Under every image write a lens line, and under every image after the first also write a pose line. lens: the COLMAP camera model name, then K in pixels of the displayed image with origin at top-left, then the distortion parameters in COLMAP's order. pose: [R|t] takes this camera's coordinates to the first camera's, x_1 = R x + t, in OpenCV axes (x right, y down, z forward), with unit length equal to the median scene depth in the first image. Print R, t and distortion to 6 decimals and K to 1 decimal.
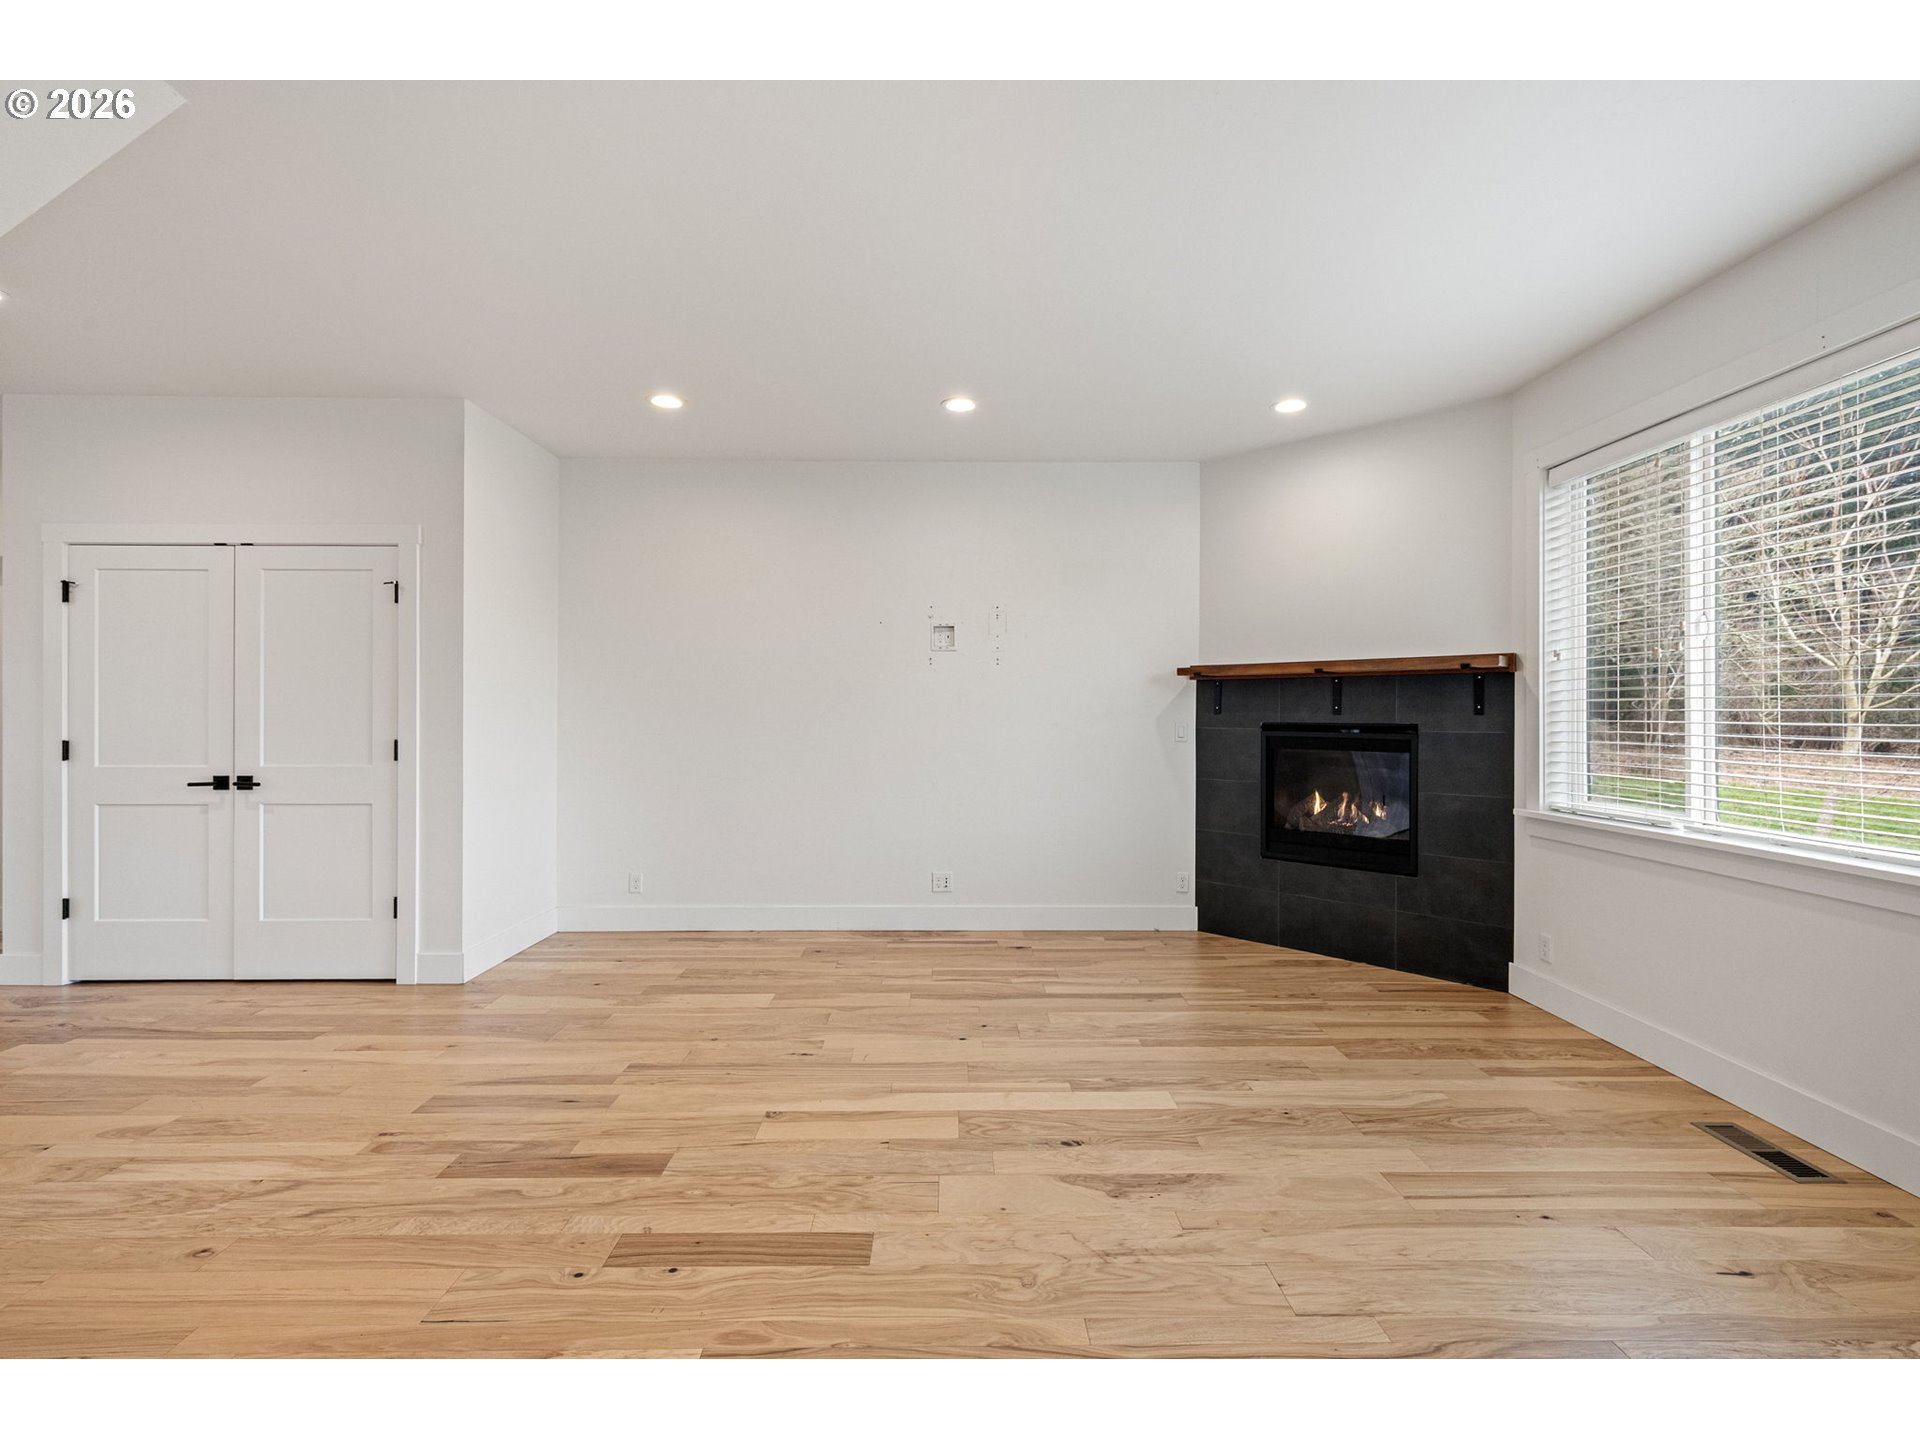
lens RADIAL K [[853.3, 0, 958.6], [0, 853.3, 716.9], [0, 0, 1]] dist [0.000680, -0.000801]
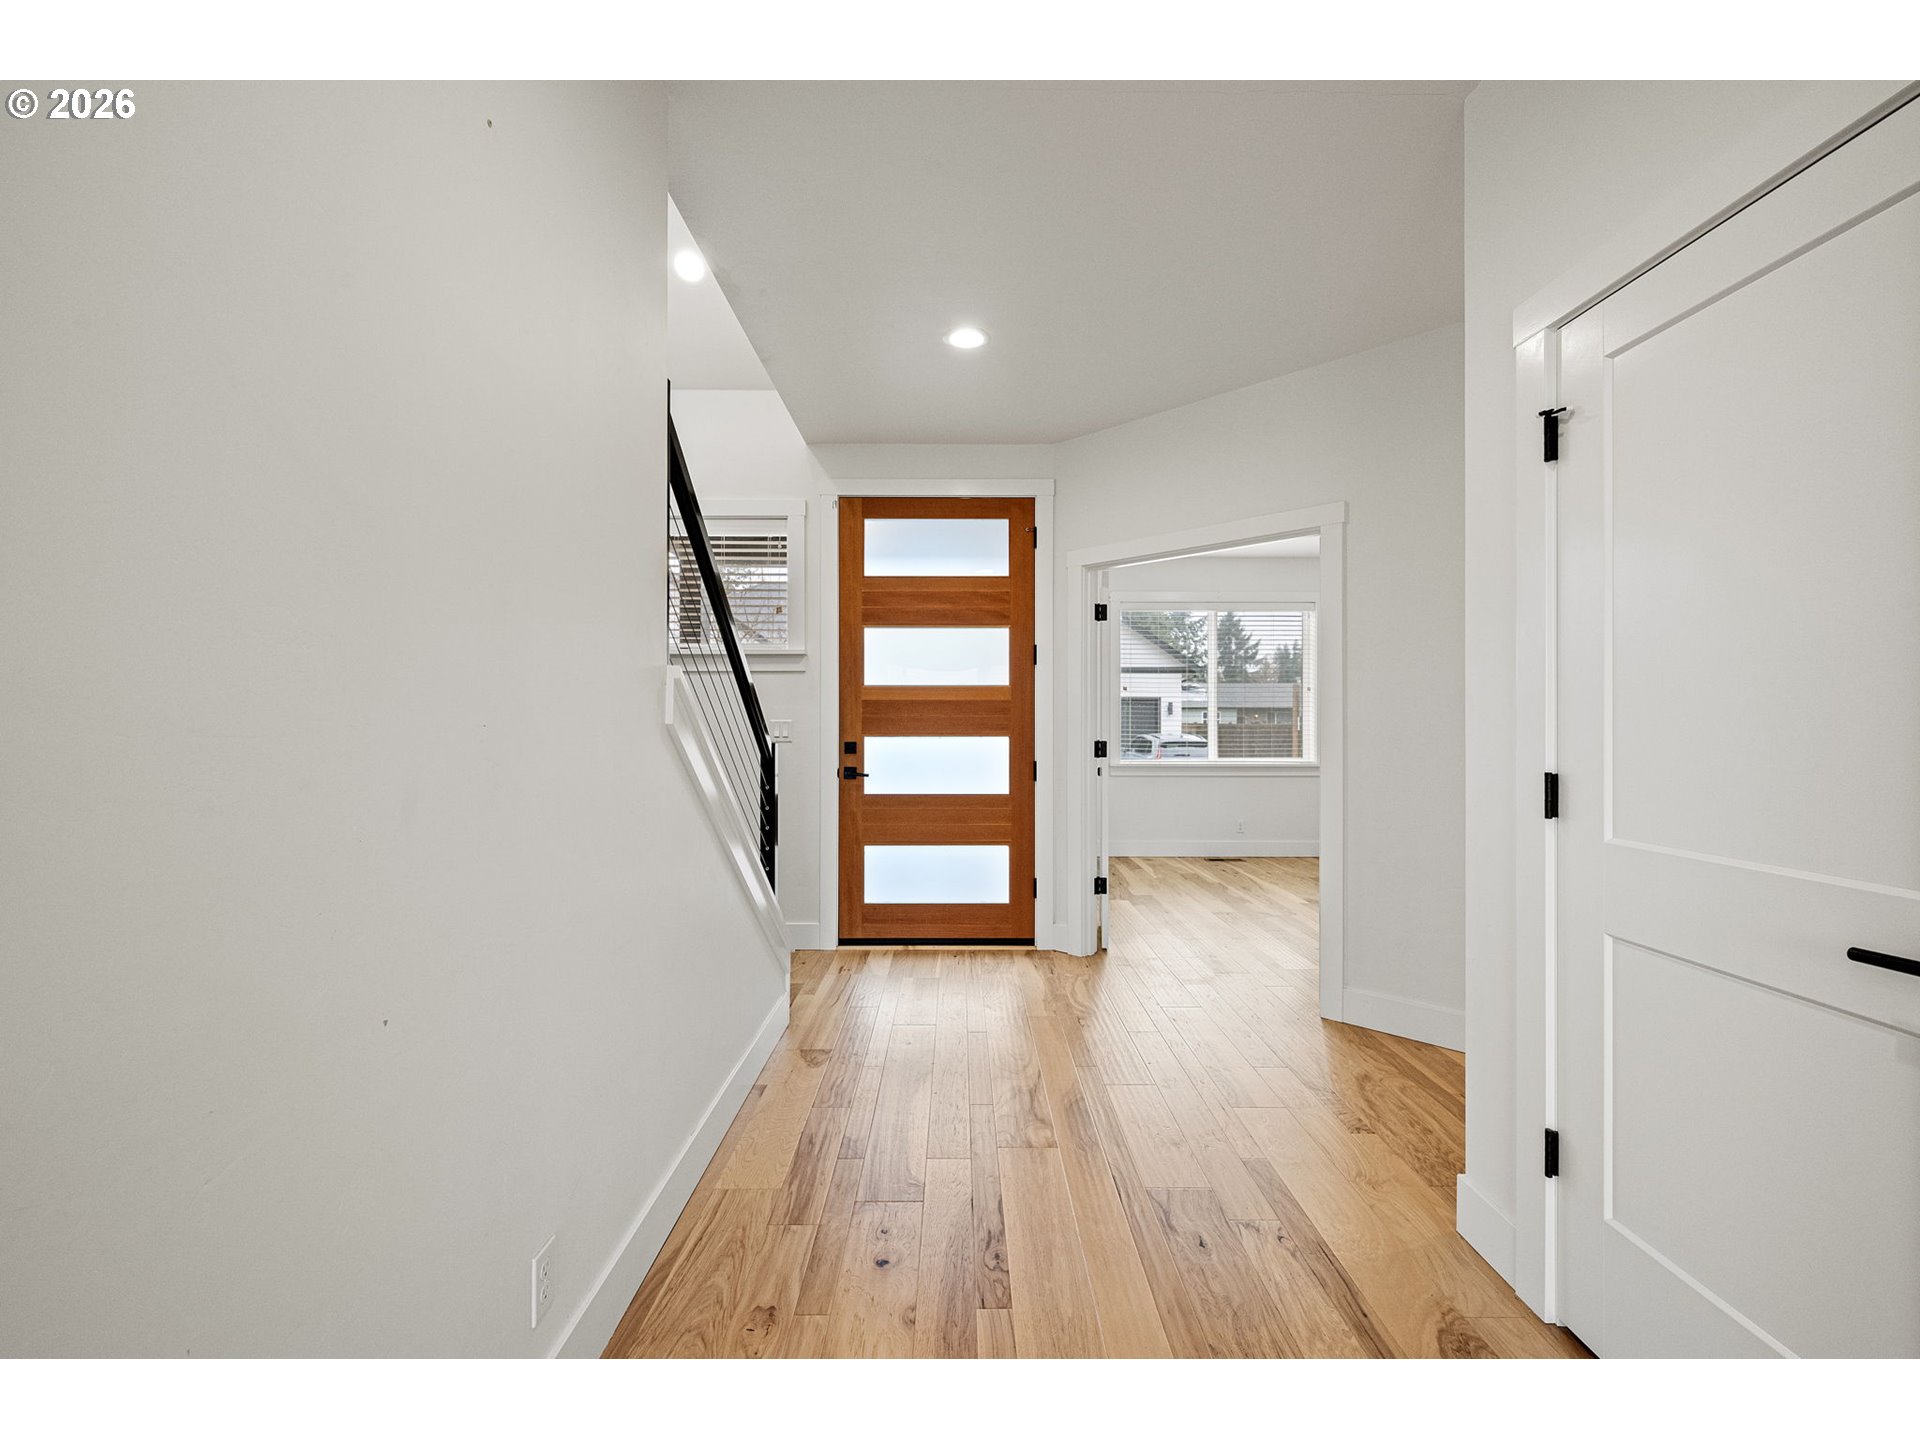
lens RADIAL K [[804.1, 0, 968.0], [0, 804.1, 723.6], [0, 0, 1]] dist [0.000003, -0.001297]
pose [[-0.005944, -0.003545, -0.999976, -0.630815], [-0.006260, 0.999974, -0.003508, 0.006217], [0.999963, 0.006239, -0.005966, 0.703513]]
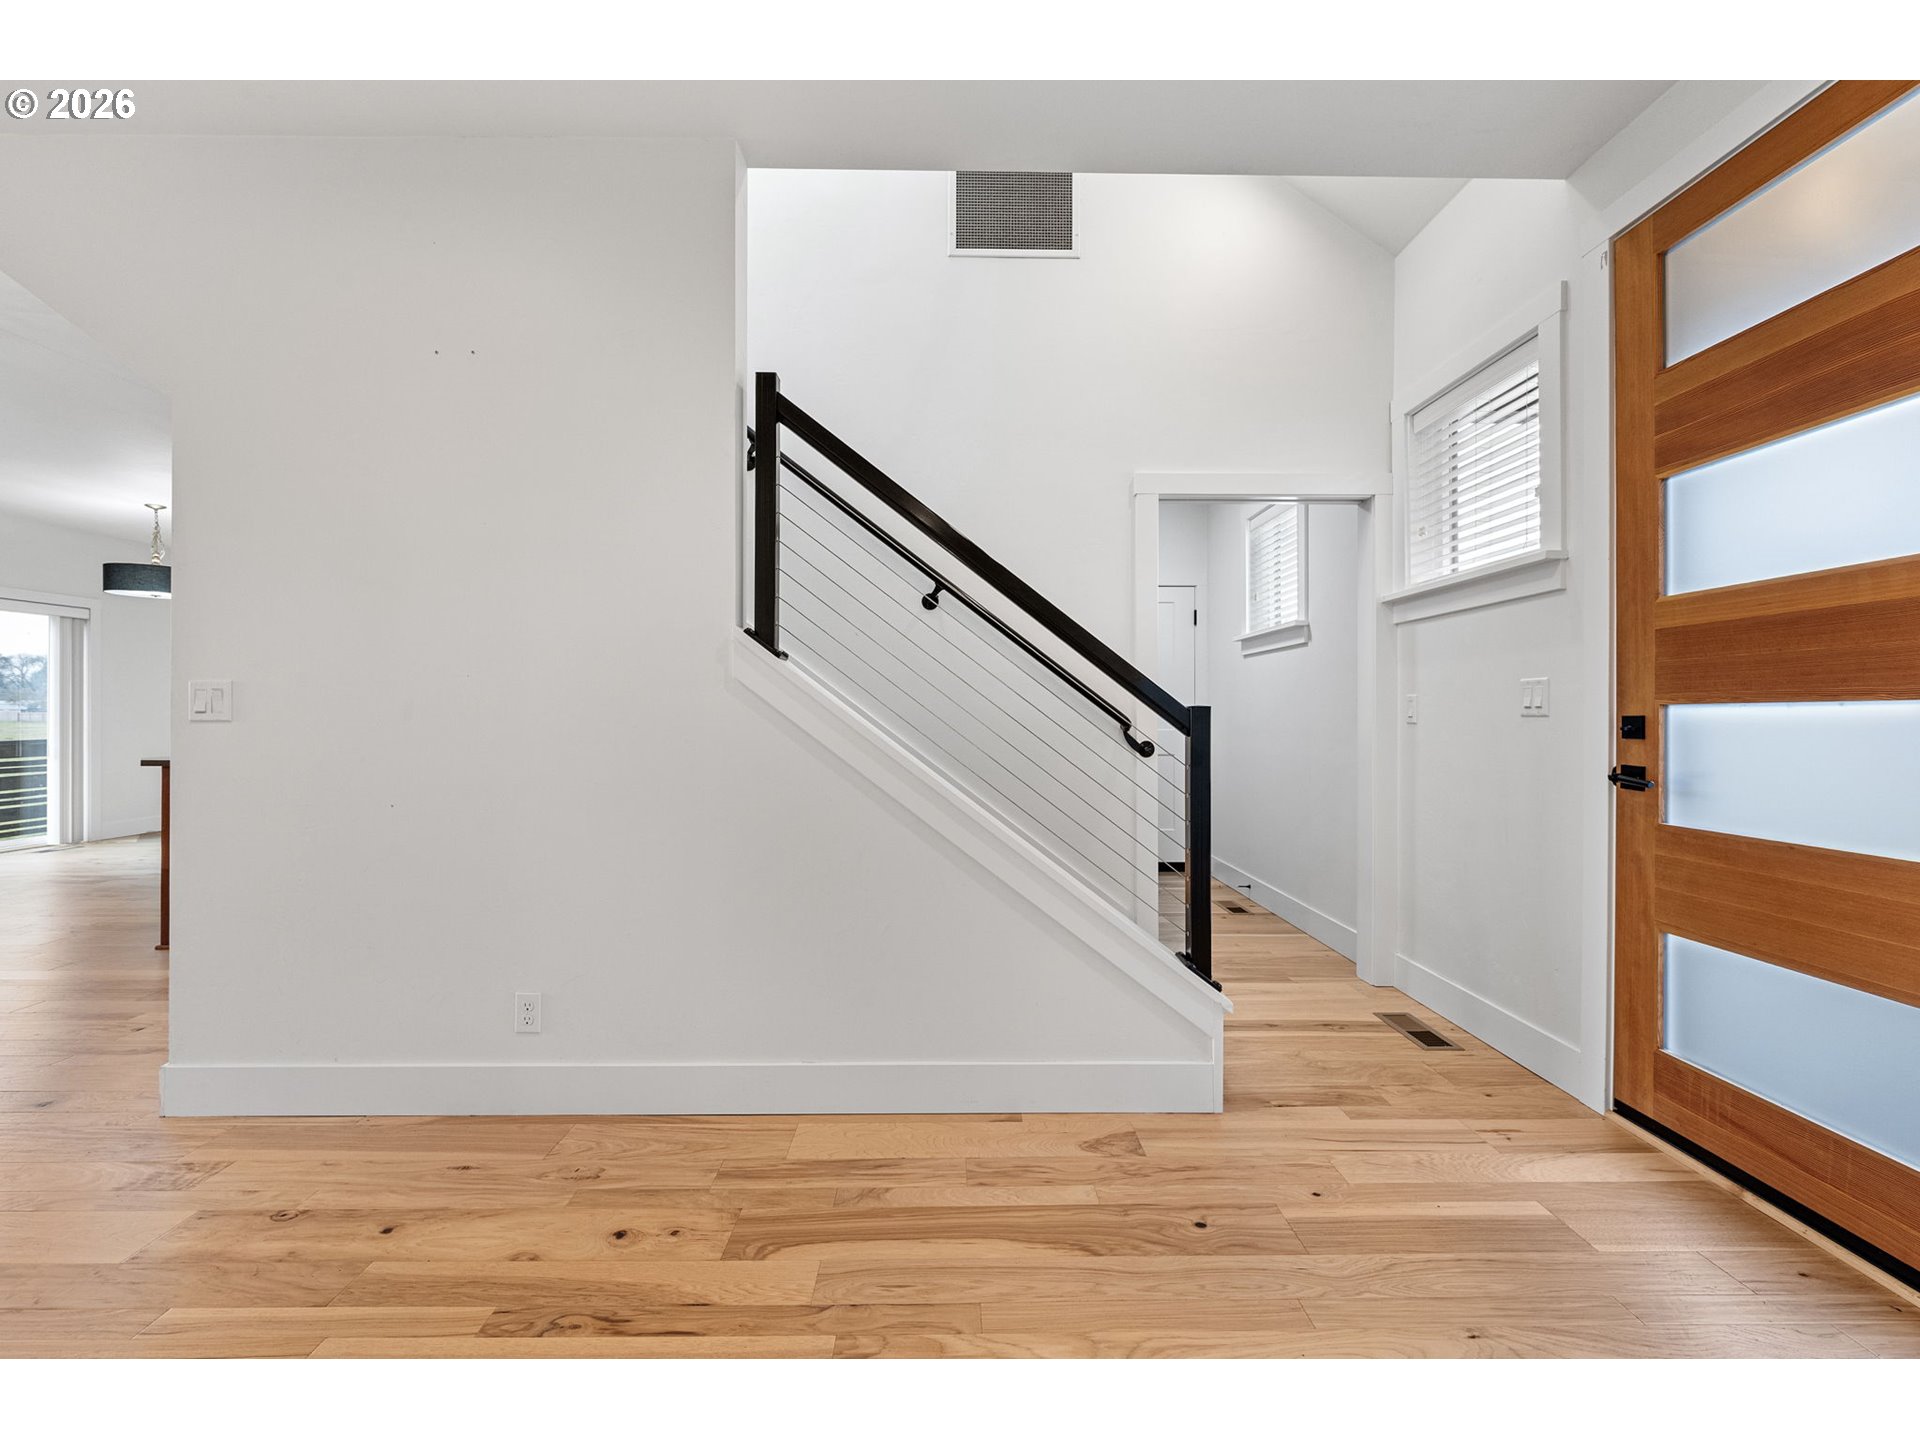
lens RADIAL K [[804.1, 0, 955.1], [0, 804.1, 714.9], [0, 0, 1]] dist [0.000003, -0.001297]
pose [[-0.999981, -0.005604, -0.002499, -1.244225], [-0.005616, 0.999971, 0.005079, 0.027286], [0.002470, 0.005093, -0.999984, 1.073143]]
